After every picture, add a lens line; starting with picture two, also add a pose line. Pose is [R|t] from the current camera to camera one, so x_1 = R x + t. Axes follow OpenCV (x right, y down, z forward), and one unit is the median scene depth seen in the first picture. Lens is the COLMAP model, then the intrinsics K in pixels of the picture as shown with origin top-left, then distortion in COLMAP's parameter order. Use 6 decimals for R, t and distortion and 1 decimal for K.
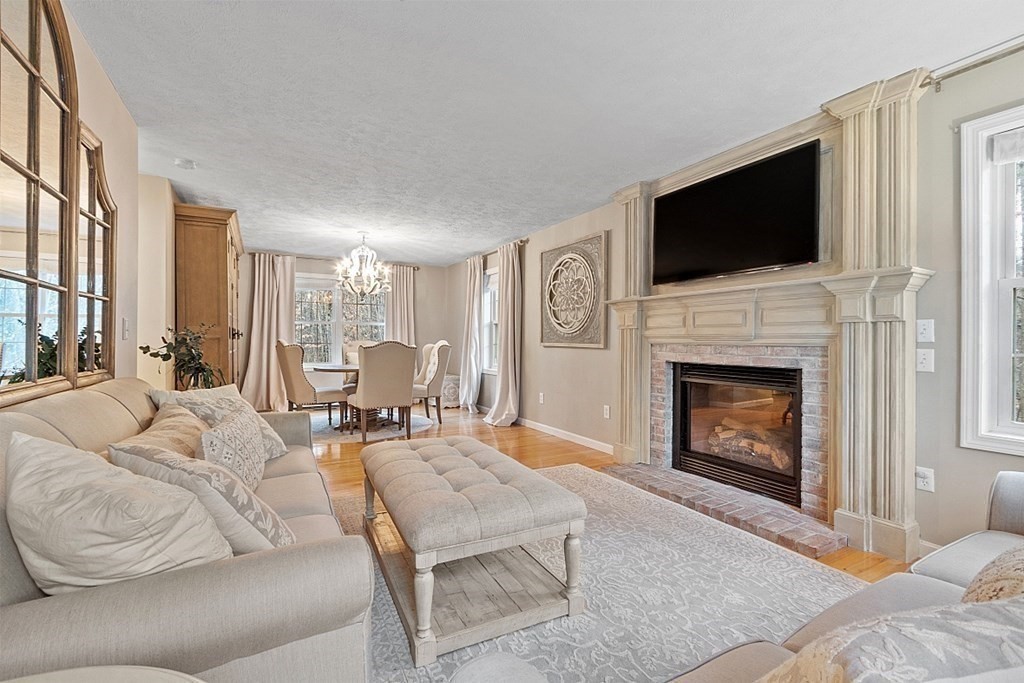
lens RADIAL K [[446.6, 0, 512.0], [0, 446.6, 341.5], [0, 0, 1]] dist [-0.001219, -0.000097]
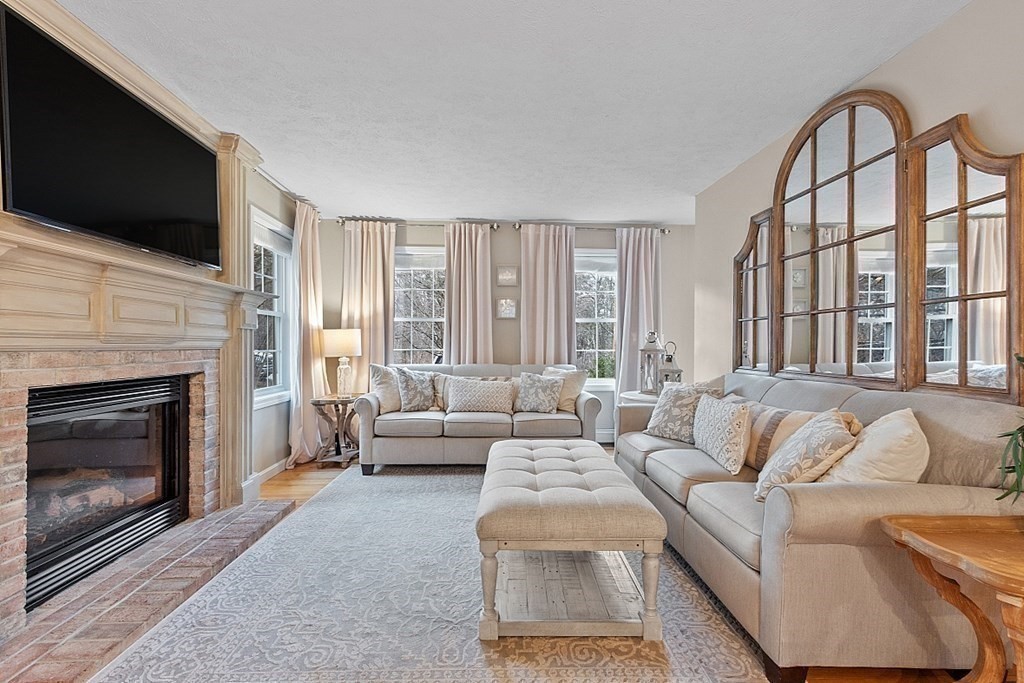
lens RADIAL K [[450.1, 0, 511.0], [0, 450.1, 344.7], [0, 0, 1]] dist [0.000948, -0.000003]
pose [[-0.898699, -0.007222, 0.438506, -0.374194], [-0.006917, 0.999973, 0.002295, -0.005762], [-0.438511, -0.000971, -0.898725, 1.487264]]
